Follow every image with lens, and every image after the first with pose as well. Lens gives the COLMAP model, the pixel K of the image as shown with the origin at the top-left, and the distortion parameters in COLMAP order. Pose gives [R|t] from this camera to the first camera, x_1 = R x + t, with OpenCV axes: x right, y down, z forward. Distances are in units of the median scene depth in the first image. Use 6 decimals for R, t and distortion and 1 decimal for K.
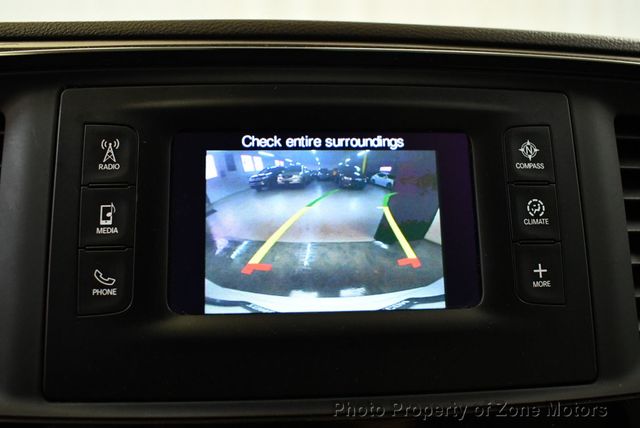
lens RADIAL K [[644.8, 0, 322.8], [0, 644.8, 214.3], [0, 0, 1]] dist [-0.094892, 0.000000]
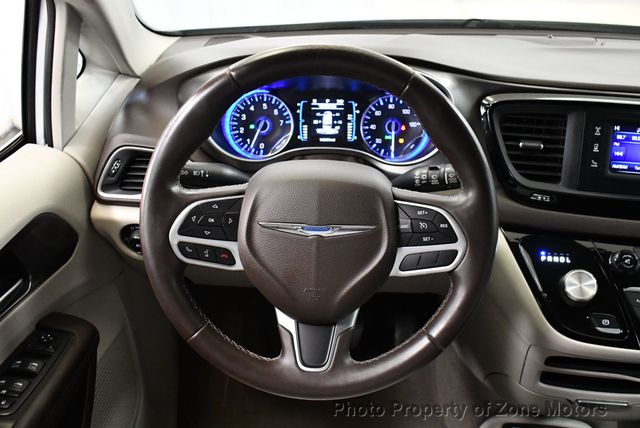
lens RADIAL K [[644.8, 0, 324.8], [0, 644.8, 210.9], [0, 0, 1]] dist [-0.094892, 0.000000]
pose [[0.972691, 0.116808, -0.200570, -1.094458], [-0.044578, 0.942066, 0.332452, -0.821153], [0.227783, -0.314432, 0.921546, -3.017200]]
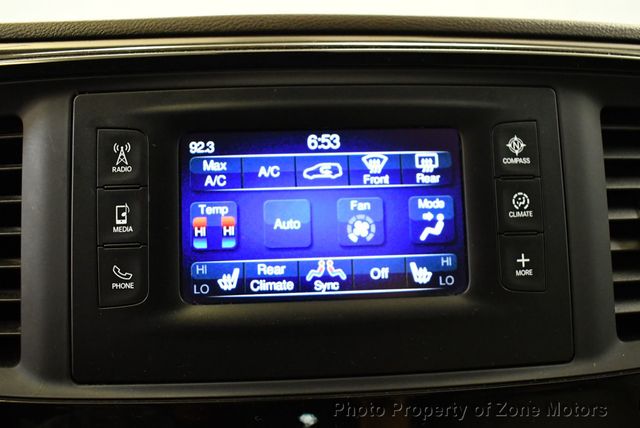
lens RADIAL K [[644.8, 0, 321.9], [0, 644.8, 217.1], [0, 0, 1]] dist [-0.094892, 0.000000]
pose [[0.999717, -0.009541, -0.021798, 0.024707], [0.011847, 0.994058, 0.108203, -0.103819], [0.020636, -0.108431, 0.993890, -0.071960]]
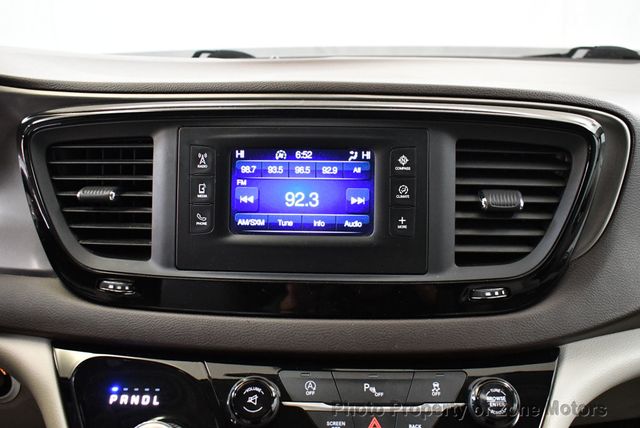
lens RADIAL K [[644.8, 0, 319.2], [0, 644.8, 214.6], [0, 0, 1]] dist [-0.094892, 0.000000]
pose [[0.990378, 0.038776, -0.132845, 0.347383], [-0.012487, 0.981067, 0.193266, -0.331785], [0.137824, -0.189748, 0.972111, -1.078413]]
